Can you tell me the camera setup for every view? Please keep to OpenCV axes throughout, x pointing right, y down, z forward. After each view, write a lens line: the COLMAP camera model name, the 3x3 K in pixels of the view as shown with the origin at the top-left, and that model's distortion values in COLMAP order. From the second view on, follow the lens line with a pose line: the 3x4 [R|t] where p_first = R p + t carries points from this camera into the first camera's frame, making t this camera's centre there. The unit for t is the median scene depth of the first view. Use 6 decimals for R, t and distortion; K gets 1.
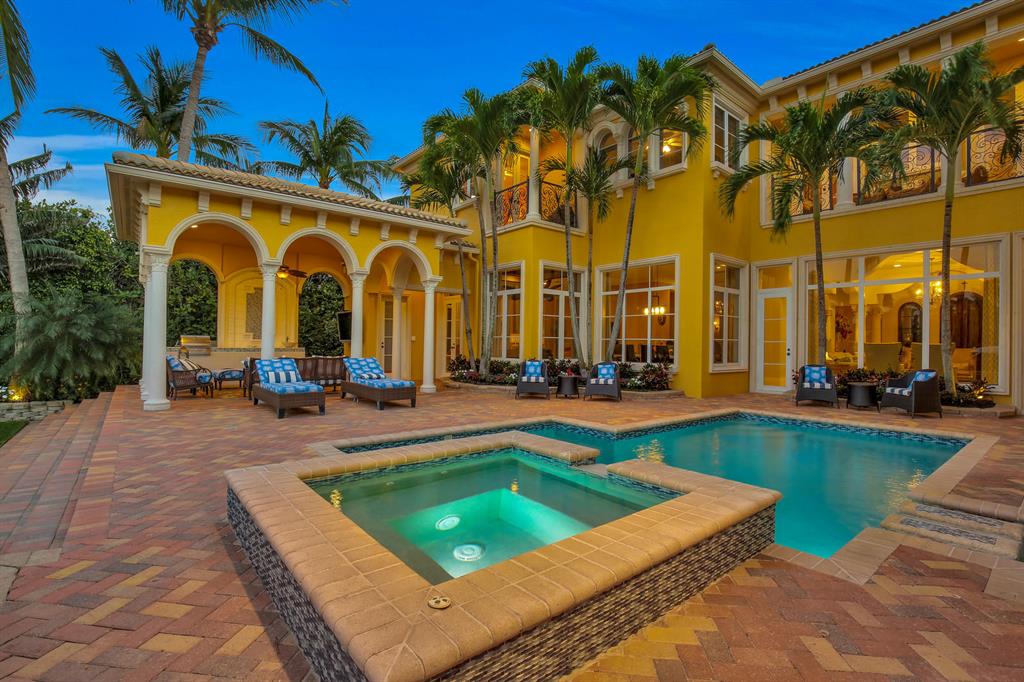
lens RADIAL K [[469.3, 0, 512.8], [0, 469.3, 339.7], [0, 0, 1]] dist [-0.003143, -0.000321]
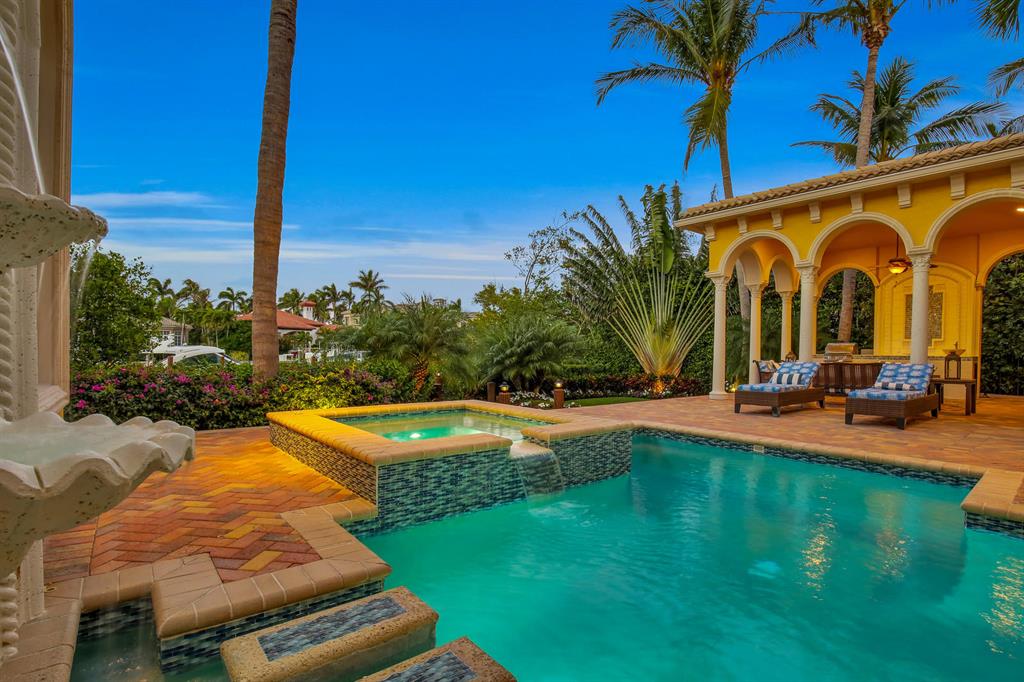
lens RADIAL K [[469.3, 0, 511.9], [0, 469.3, 344.5], [0, 0, 1]] dist [-0.003143, -0.000321]
pose [[0.030709, -0.006648, -0.999506, 0.430033], [0.005115, 0.999966, -0.006494, 0.008111], [0.999515, -0.004913, 0.030742, 0.329992]]
